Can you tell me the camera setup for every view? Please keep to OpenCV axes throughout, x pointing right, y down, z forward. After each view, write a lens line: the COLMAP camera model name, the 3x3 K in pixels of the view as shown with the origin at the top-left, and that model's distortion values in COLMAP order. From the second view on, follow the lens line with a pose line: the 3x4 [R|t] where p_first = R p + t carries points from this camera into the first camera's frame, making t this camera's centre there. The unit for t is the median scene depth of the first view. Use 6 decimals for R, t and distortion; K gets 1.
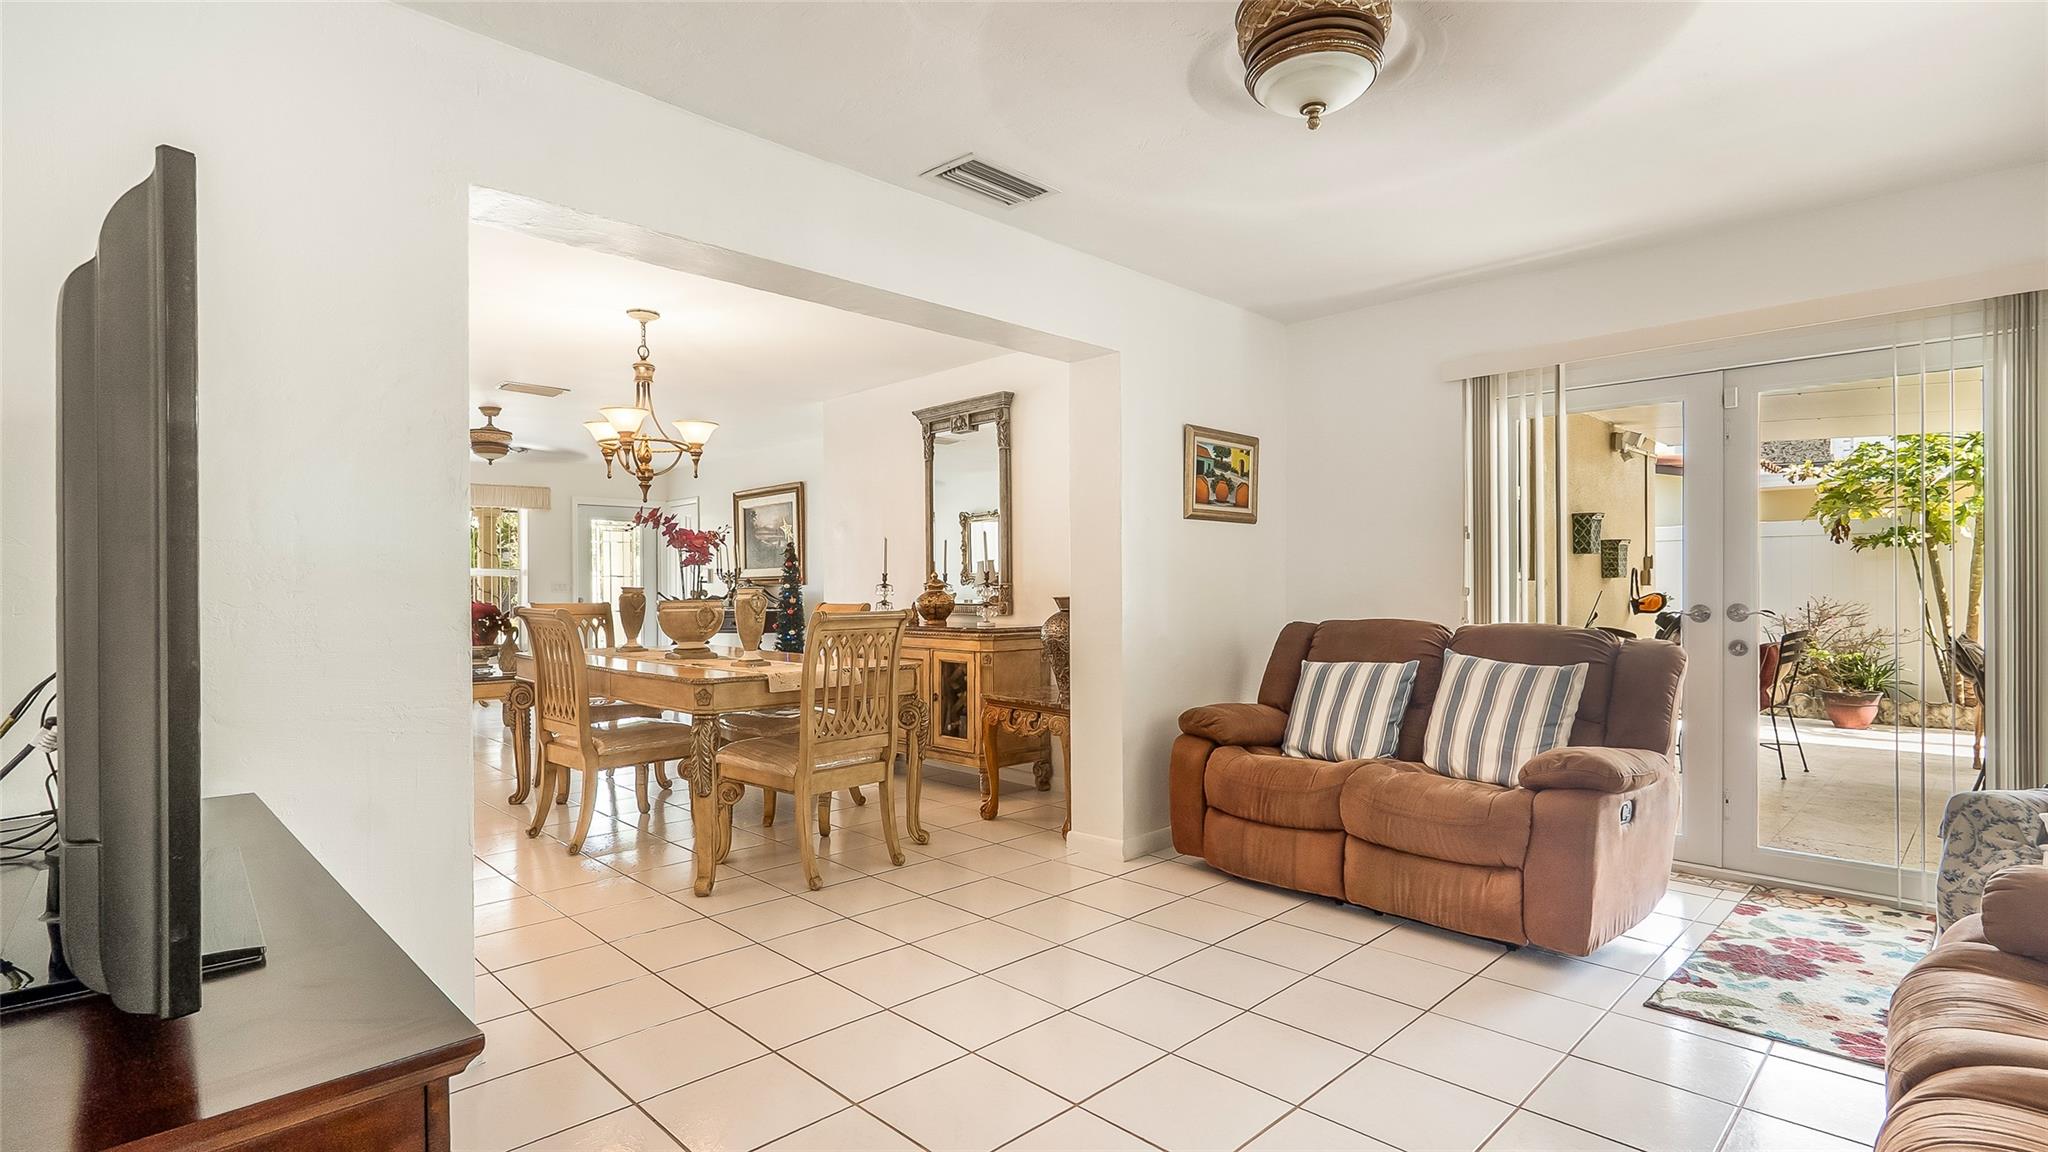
lens RADIAL K [[981.8, 0, 1015.6], [0, 981.8, 586.8], [0, 0, 1]] dist [-0.002276, 0.000240]
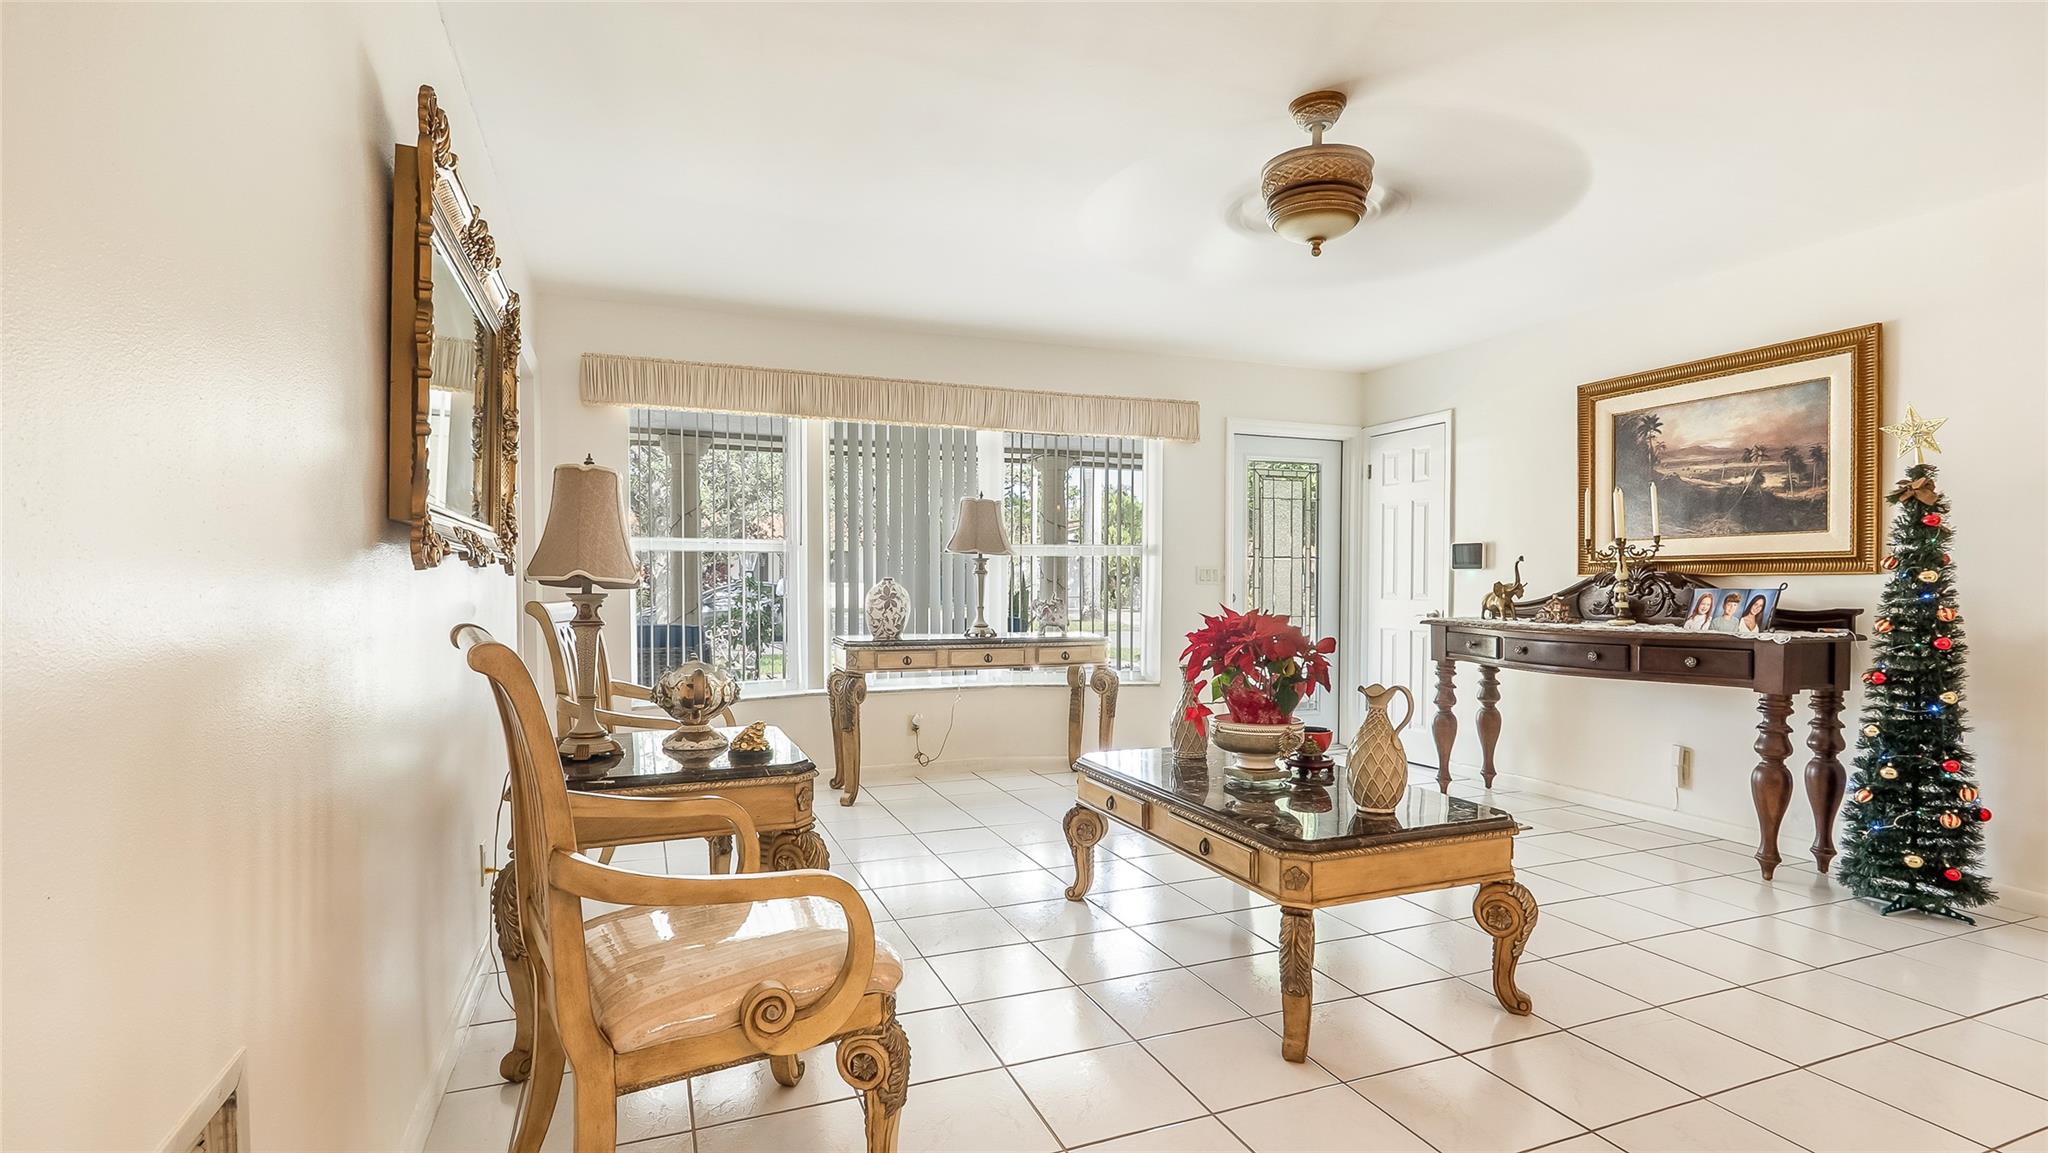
lens RADIAL K [[971.9, 0, 1024.3], [0, 971.9, 604.2], [0, 0, 1]] dist [0.004551, 0.000562]
pose [[0.924145, 0.018419, -0.381597, -0.766346], [-0.006826, 0.999474, 0.031711, 0.000192], [0.381980, -0.026701, 0.923785, 0.943694]]
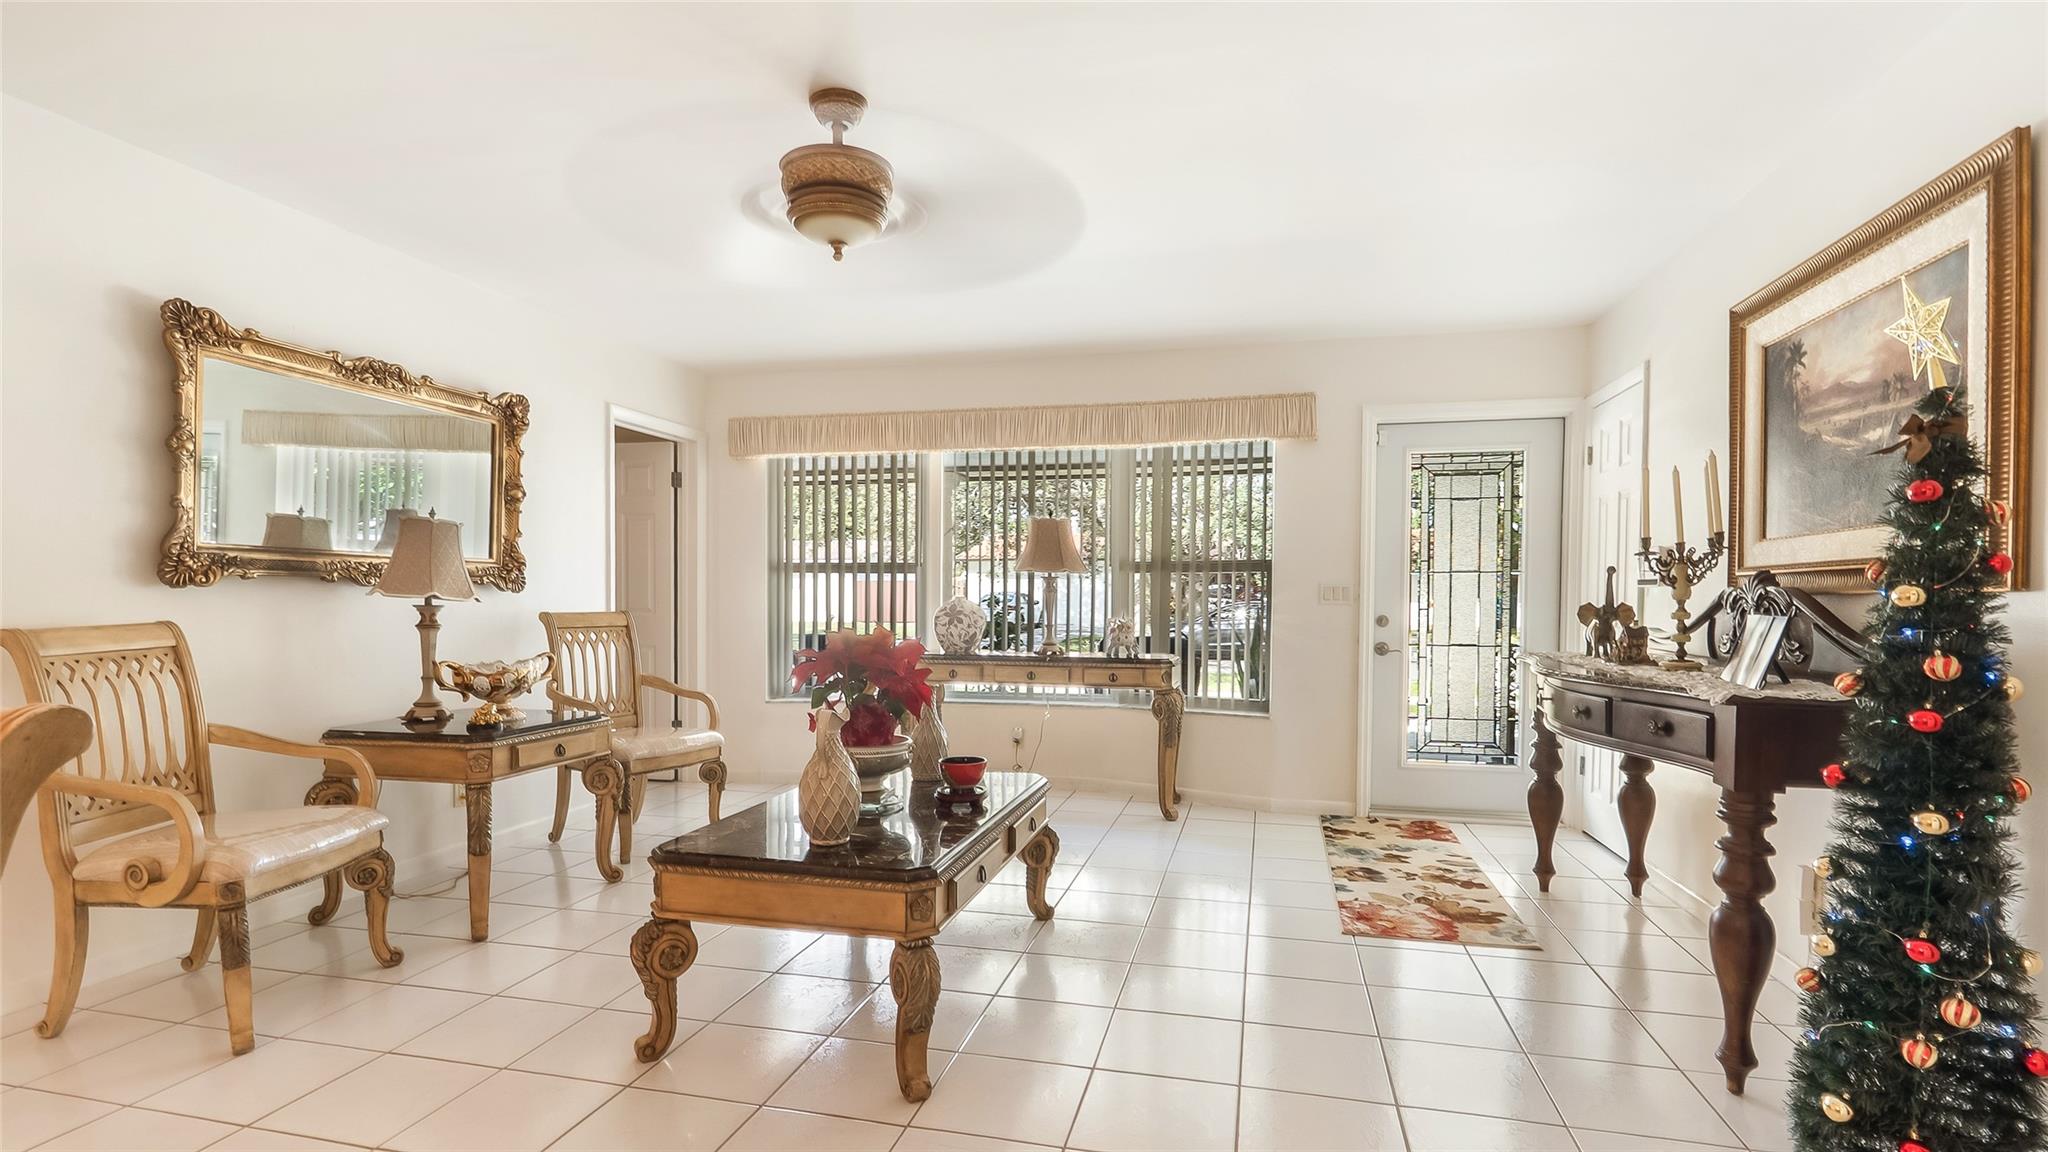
lens RADIAL K [[966.2, 0, 1026.8], [0, 966.2, 620.4], [0, 0, 1]] dist [-0.002686, -0.000276]
pose [[0.527872, 0.030335, -0.848782, -0.291373], [-0.005564, 0.999464, 0.032260, -0.002108], [0.849306, -0.012306, 0.527758, 1.353901]]
